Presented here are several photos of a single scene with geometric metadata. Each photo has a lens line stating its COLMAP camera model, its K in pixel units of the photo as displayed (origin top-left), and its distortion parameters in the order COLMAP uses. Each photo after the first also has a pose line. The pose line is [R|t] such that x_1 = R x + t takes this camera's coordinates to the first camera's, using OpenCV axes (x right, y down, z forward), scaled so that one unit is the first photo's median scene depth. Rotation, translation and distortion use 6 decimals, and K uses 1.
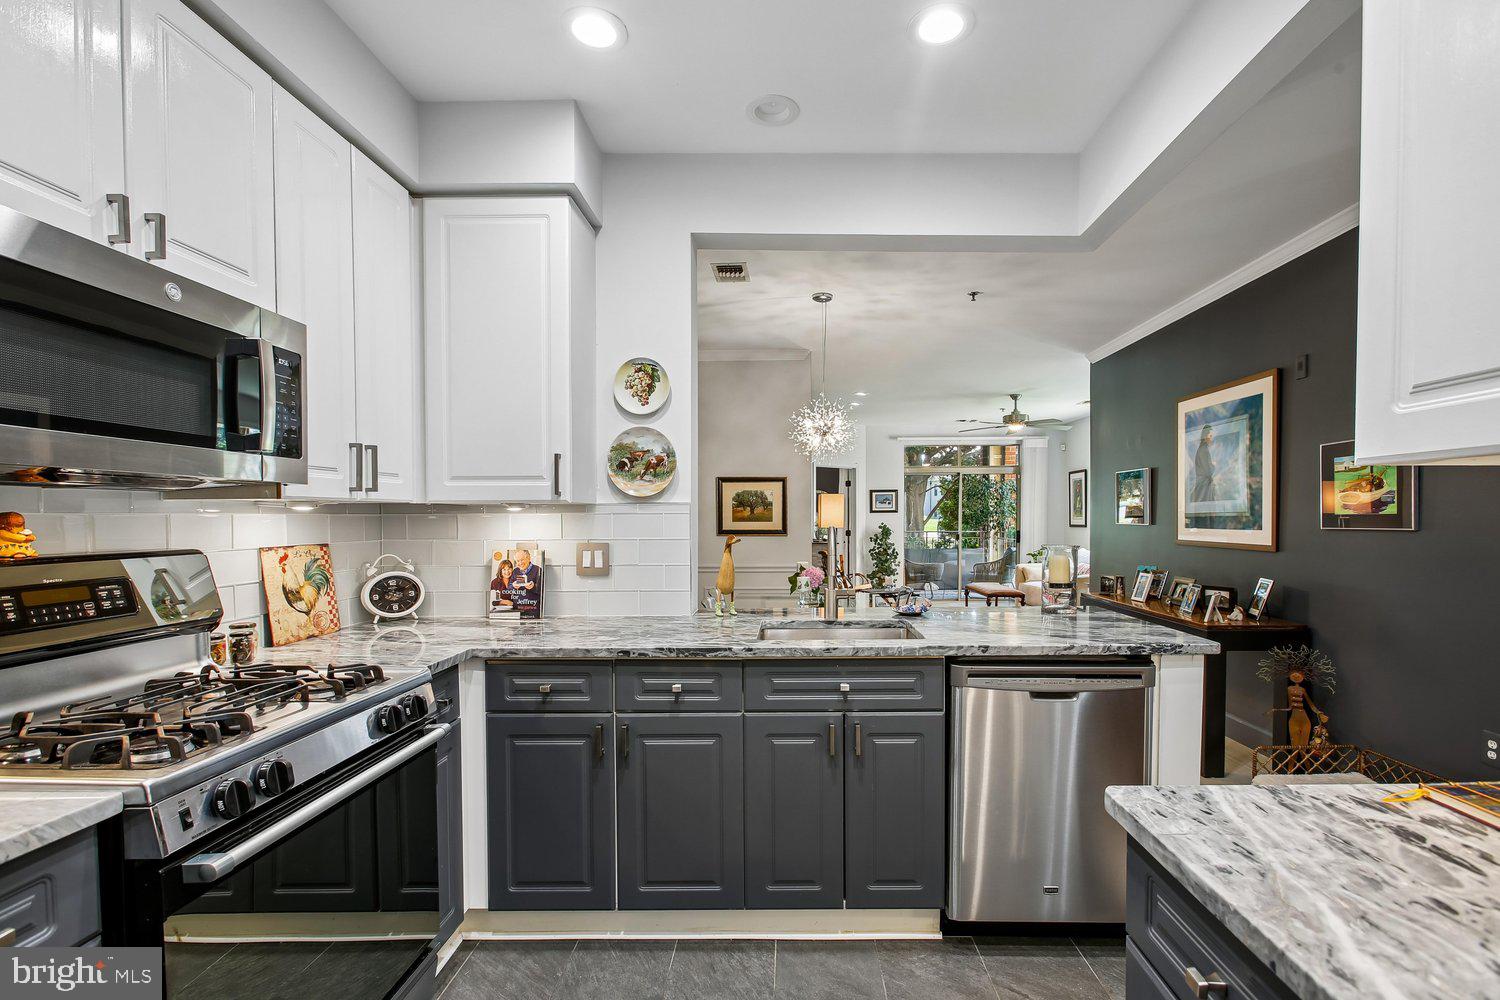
lens RADIAL K [[678.3, 0, 790.8], [0, 678.3, 537.2], [0, 0, 1]] dist [-0.000746, 0.000409]
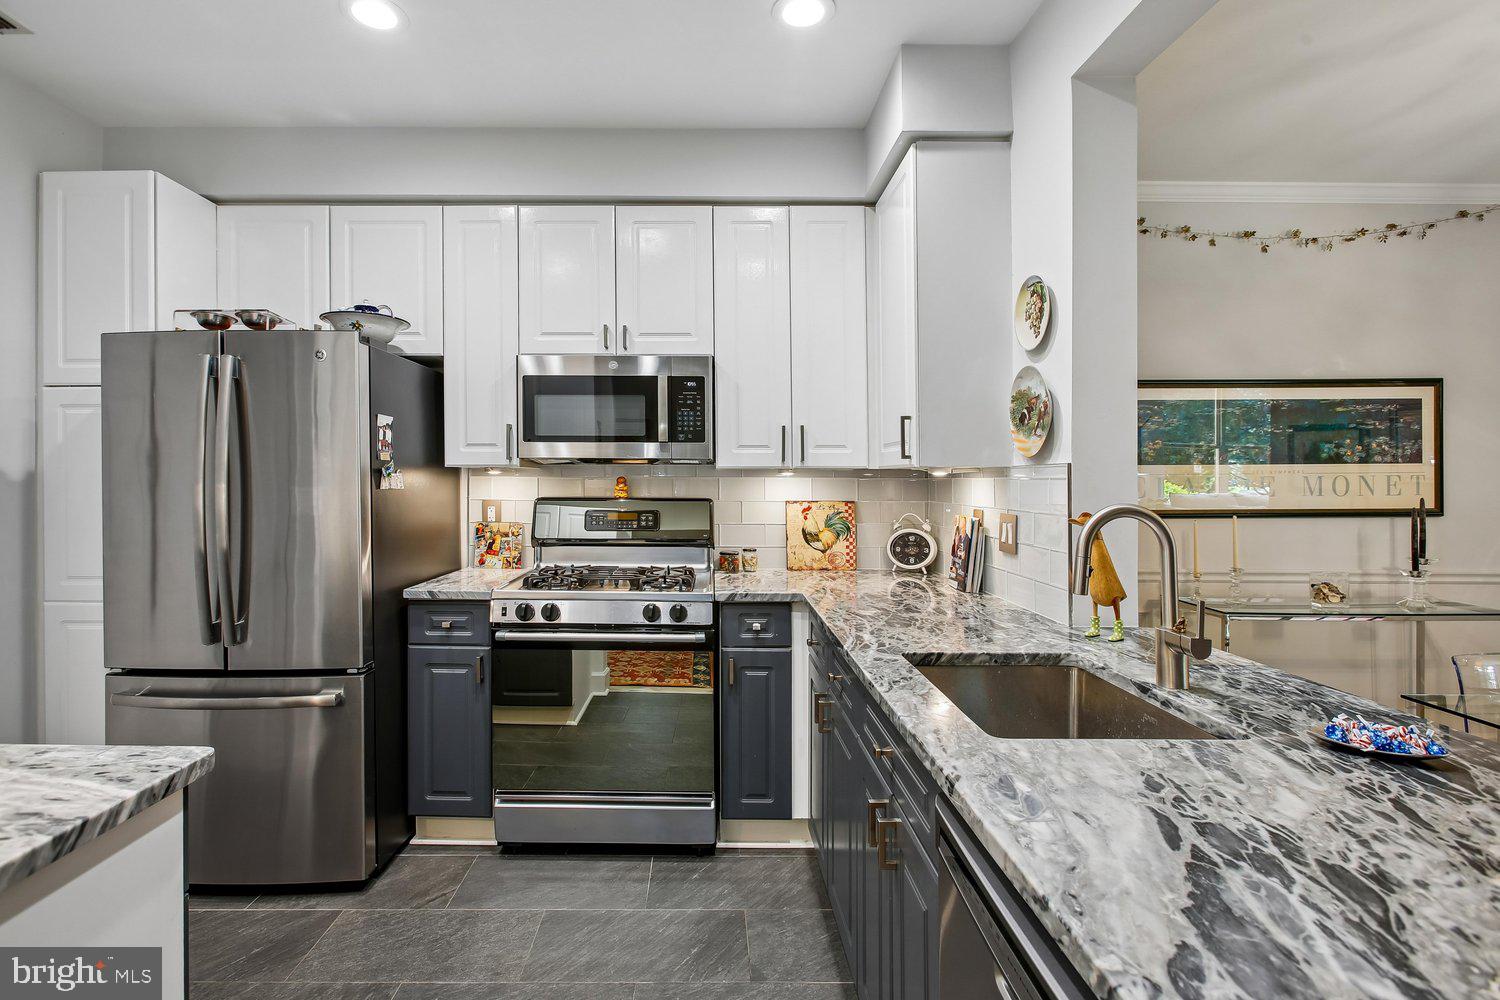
lens RADIAL K [[678.3, 0, 695.1], [0, 678.3, 475.8], [0, 0, 1]] dist [-0.000746, 0.000409]
pose [[0.013282, 0.000447, -0.999912, 0.630642], [-0.034532, 0.999404, -0.000012, -0.029538], [0.999315, 0.034529, 0.013289, 0.712762]]
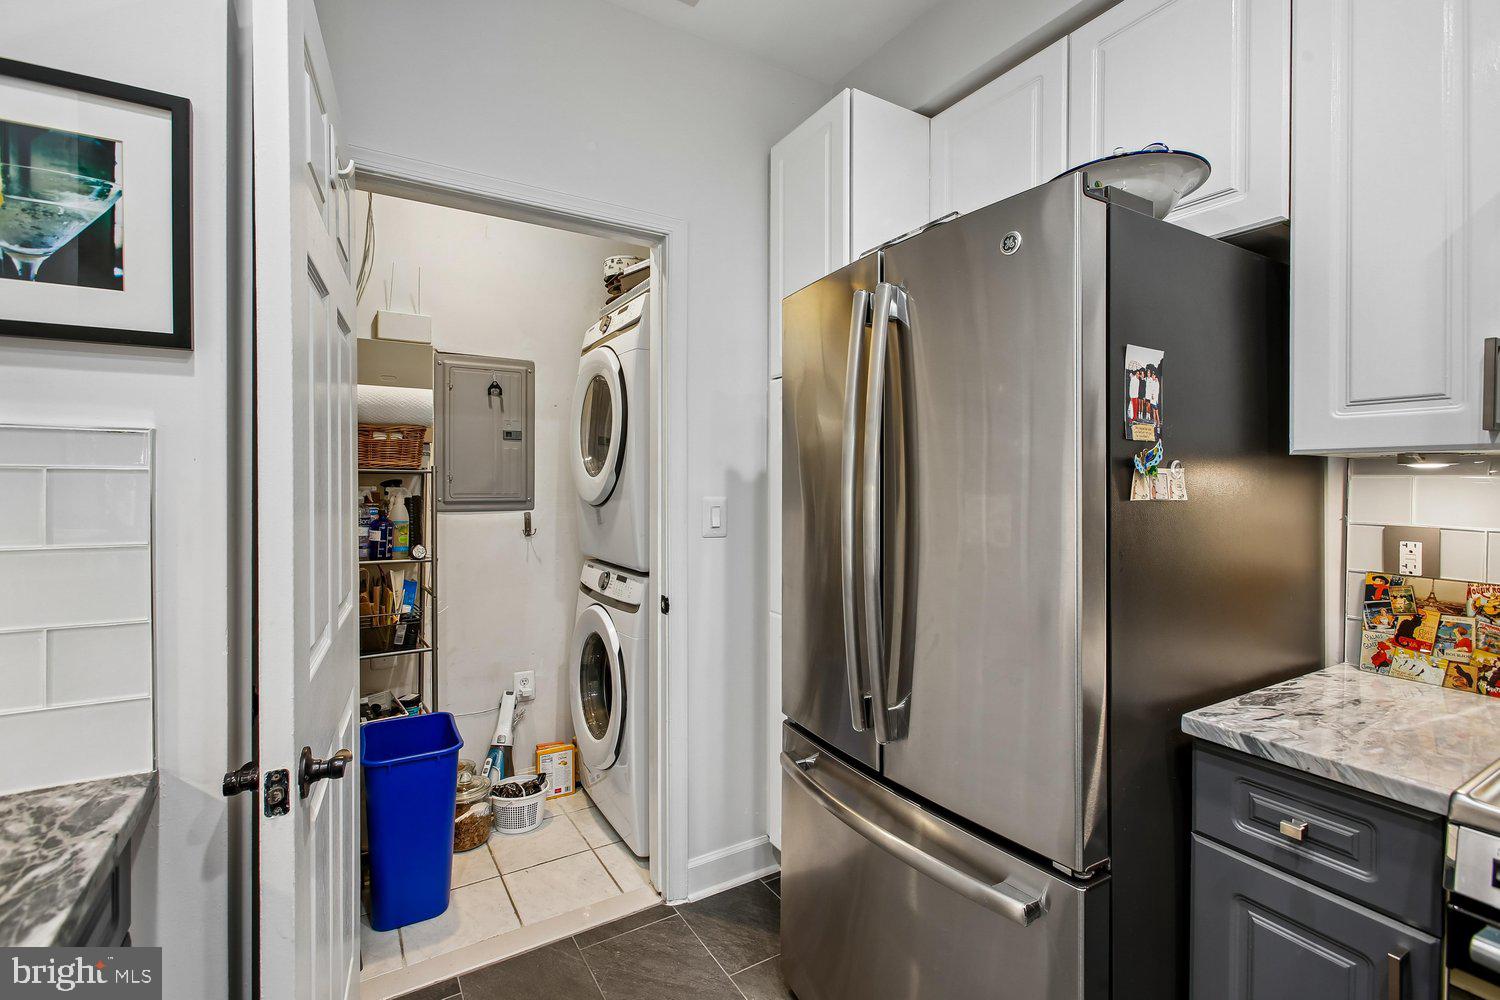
lens RADIAL K [[678.3, 0, 749.0], [0, 678.3, 490.1], [0, 0, 1]] dist [-0.000746, 0.000409]
pose [[-0.843830, 0.011214, -0.536494, 0.107087], [-0.016181, 0.998795, 0.046328, -0.018925], [0.536367, 0.047774, -0.842632, 0.521570]]
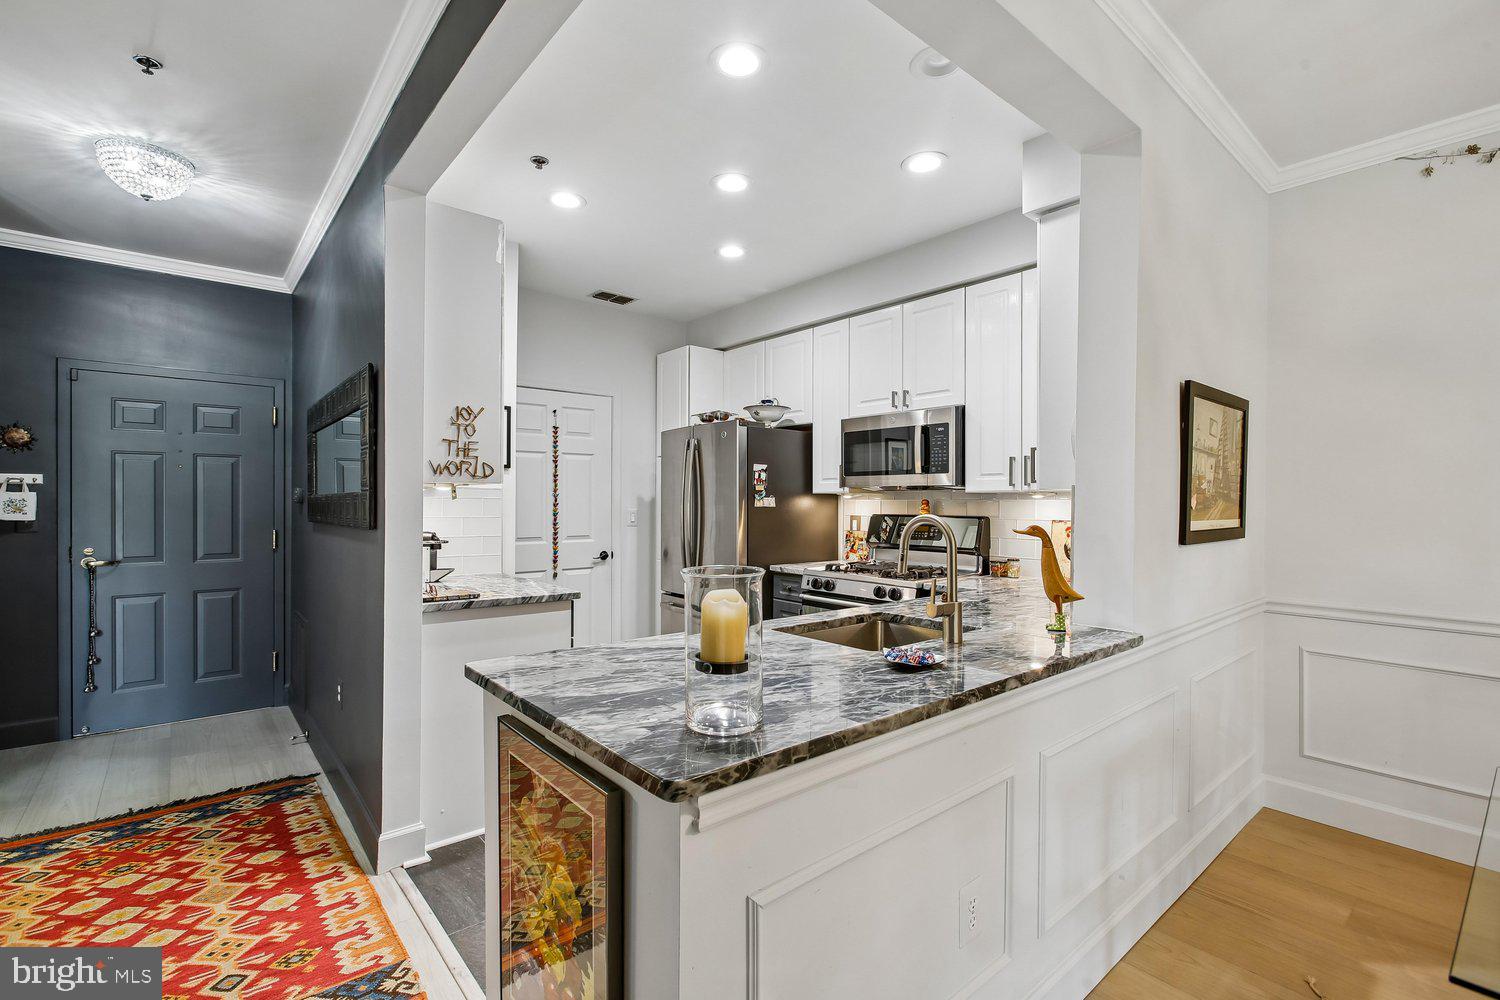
lens RADIAL K [[678.3, 0, 764.9], [0, 678.3, 493.3], [0, 0, 1]] dist [-0.000746, 0.000409]
pose [[-0.737244, -0.003611, -0.675617, 0.801529], [-0.019980, 0.999665, 0.016460, -0.058705], [0.675331, 0.025634, -0.737069, 1.594981]]
